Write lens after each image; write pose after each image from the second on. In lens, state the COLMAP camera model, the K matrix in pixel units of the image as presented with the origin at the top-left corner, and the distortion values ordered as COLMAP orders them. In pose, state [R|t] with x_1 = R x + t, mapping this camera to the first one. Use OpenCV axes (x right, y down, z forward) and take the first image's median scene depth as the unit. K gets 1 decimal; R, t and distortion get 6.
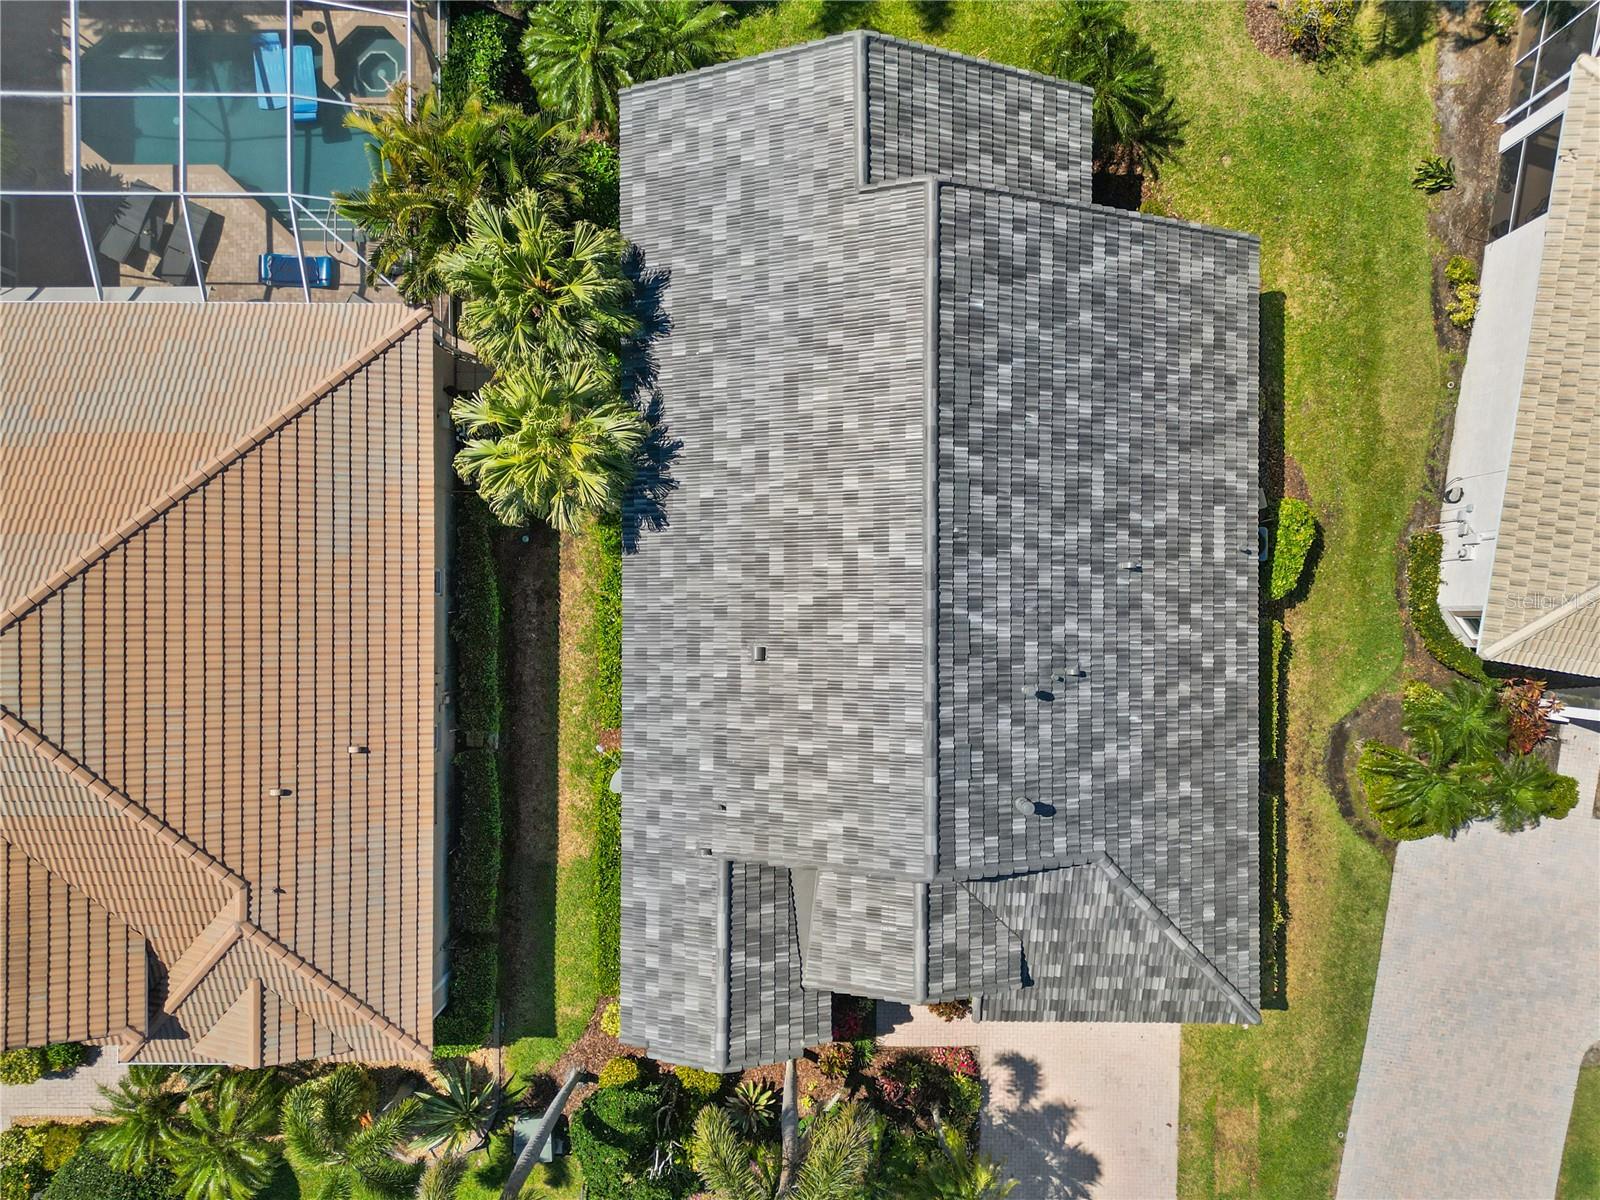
lens RADIAL K [[1073.9, 0, 800.0], [0, 1073.9, 600.0], [0, 0, 1]] dist [0.102912, 0.000607]
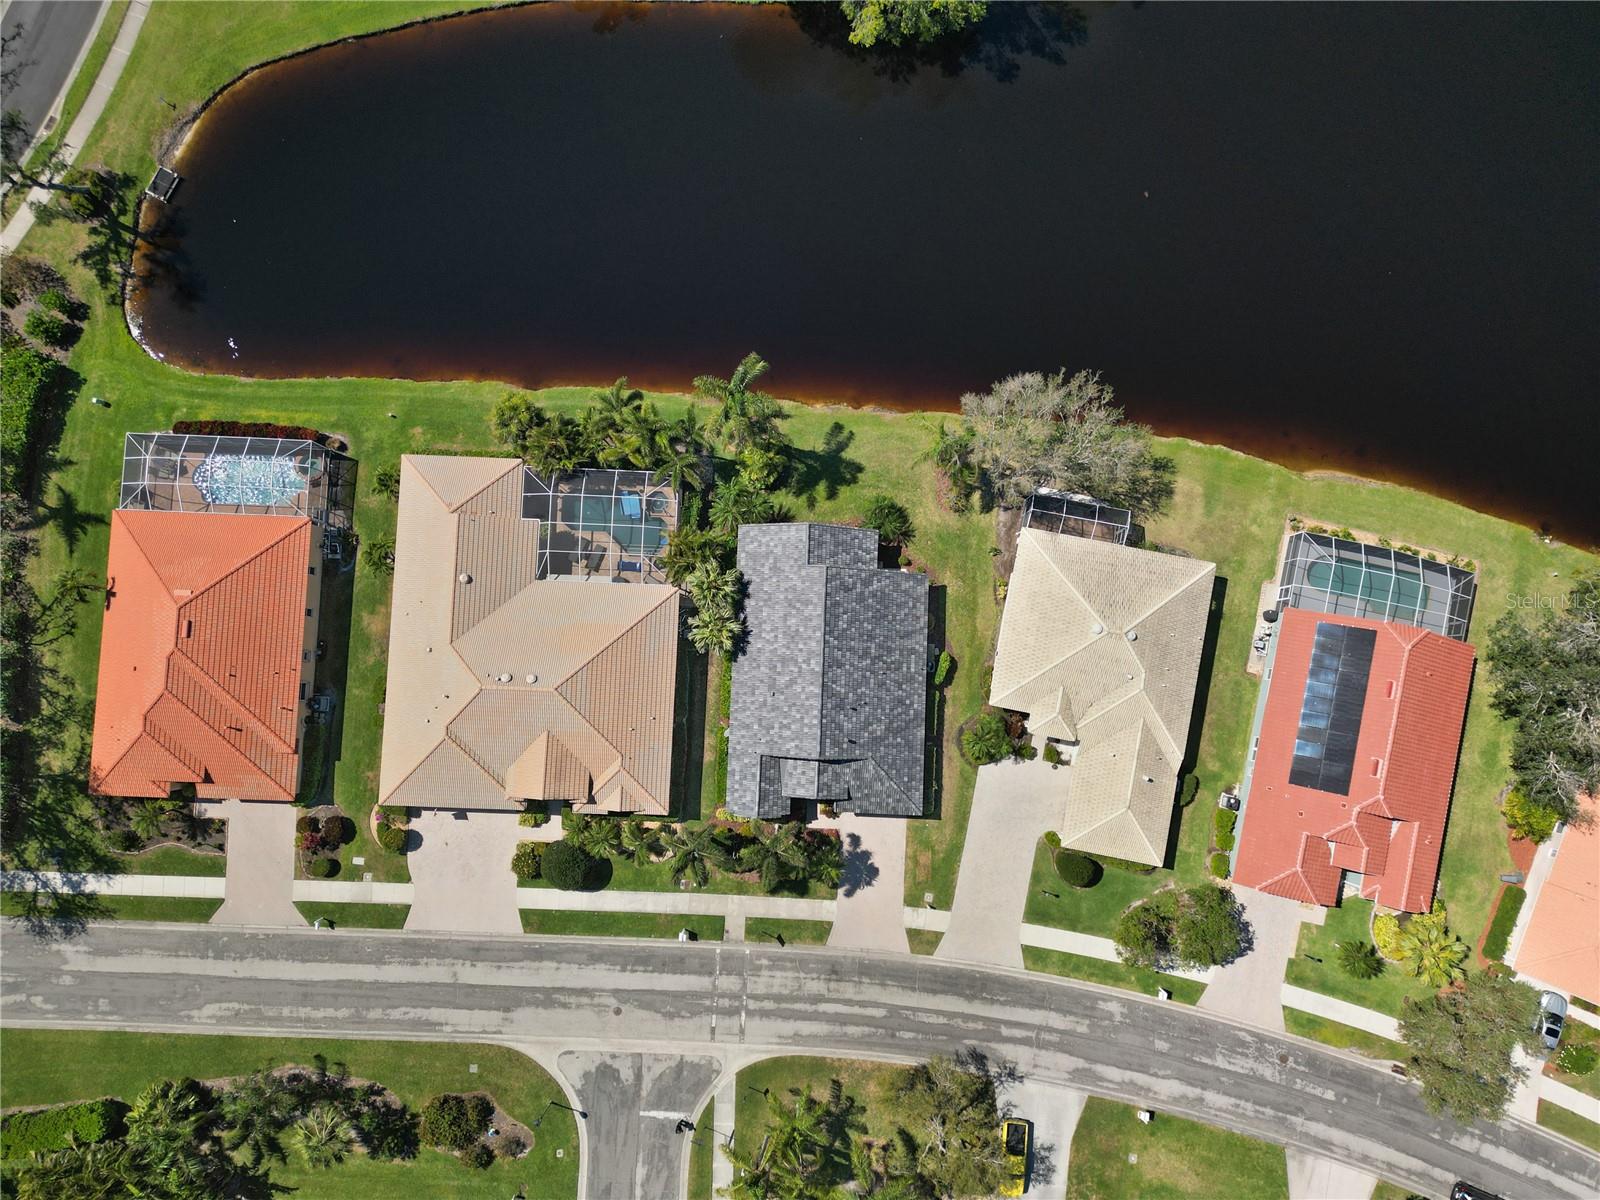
lens RADIAL K [[1073.9, 0, 800.0], [0, 1073.9, 600.0], [0, 0, 1]] dist [0.102912, 0.000607]
pose [[0.999169, 0.039193, -0.011174, 0.072285], [-0.039857, 0.996949, -0.067115, -0.021352], [0.008510, 0.067505, 0.997683, -2.347280]]
